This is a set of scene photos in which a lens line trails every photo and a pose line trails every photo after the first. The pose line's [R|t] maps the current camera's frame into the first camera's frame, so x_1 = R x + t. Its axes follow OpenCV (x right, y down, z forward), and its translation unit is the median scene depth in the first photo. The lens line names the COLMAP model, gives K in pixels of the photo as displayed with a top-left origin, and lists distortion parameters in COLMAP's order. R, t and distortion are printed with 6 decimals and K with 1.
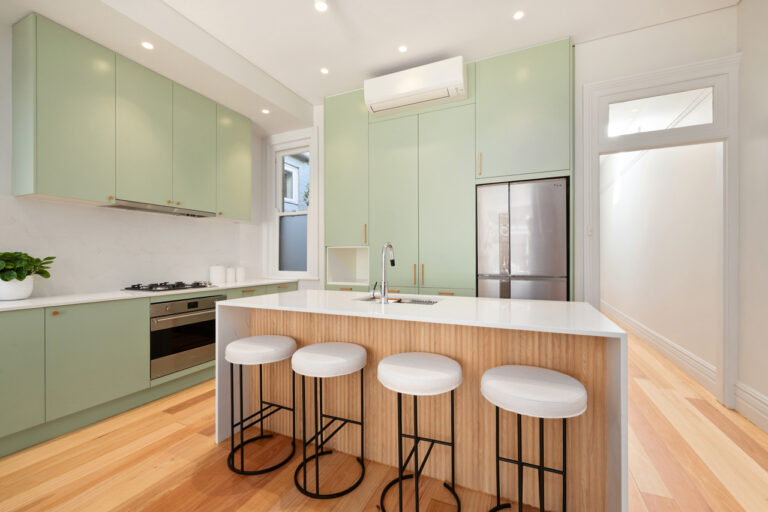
lens RADIAL K [[324.0, 0, 385.5], [0, 324.0, 258.6], [0, 0, 1]] dist [0.000814, 0.000276]
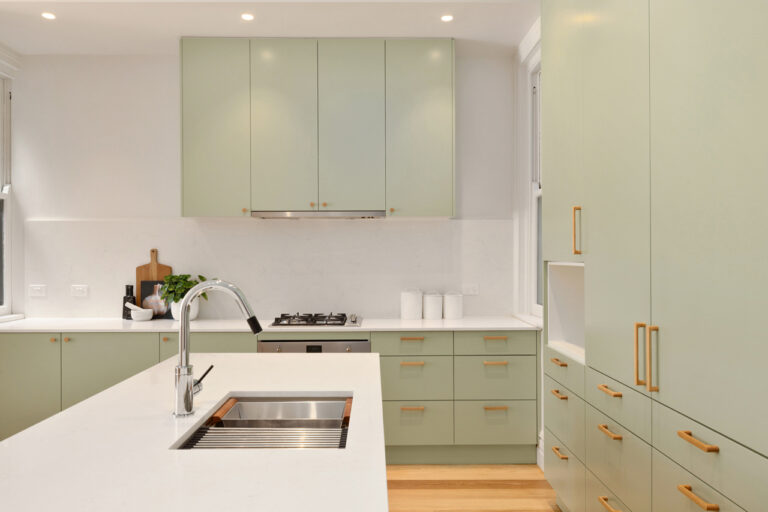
lens RADIAL K [[564.7, 0, 384.0], [0, 564.7, 256.0], [0, 0, 1]] dist [0.000751, 0.001711]
pose [[0.422868, -0.001278, -0.906190, 0.525038], [0.001248, 0.999999, -0.000828, -0.052917], [0.906190, -0.000781, 0.422869, 0.563177]]
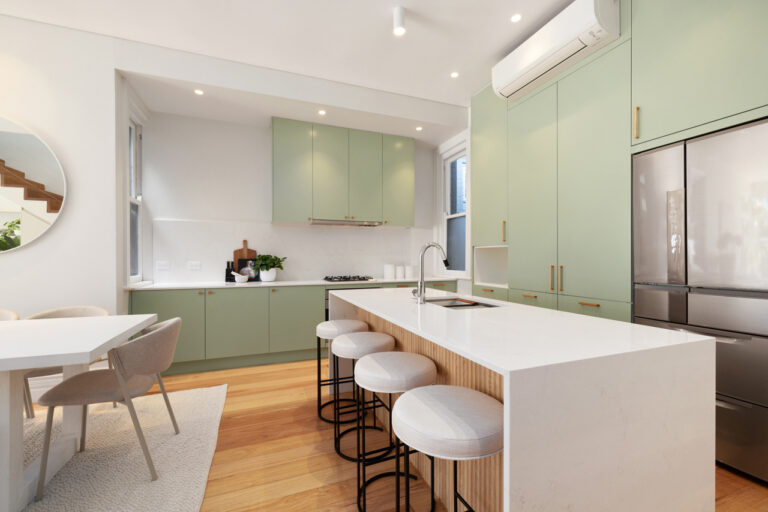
lens RADIAL K [[324.0, 0, 385.5], [0, 324.0, 258.6], [0, 0, 1]] dist [0.000814, 0.000276]
pose [[0.716199, 0.001847, -0.697894, 0.384878], [-0.000336, 0.999997, 0.002301, -0.002717], [0.697896, -0.001414, 0.716198, 0.121253]]
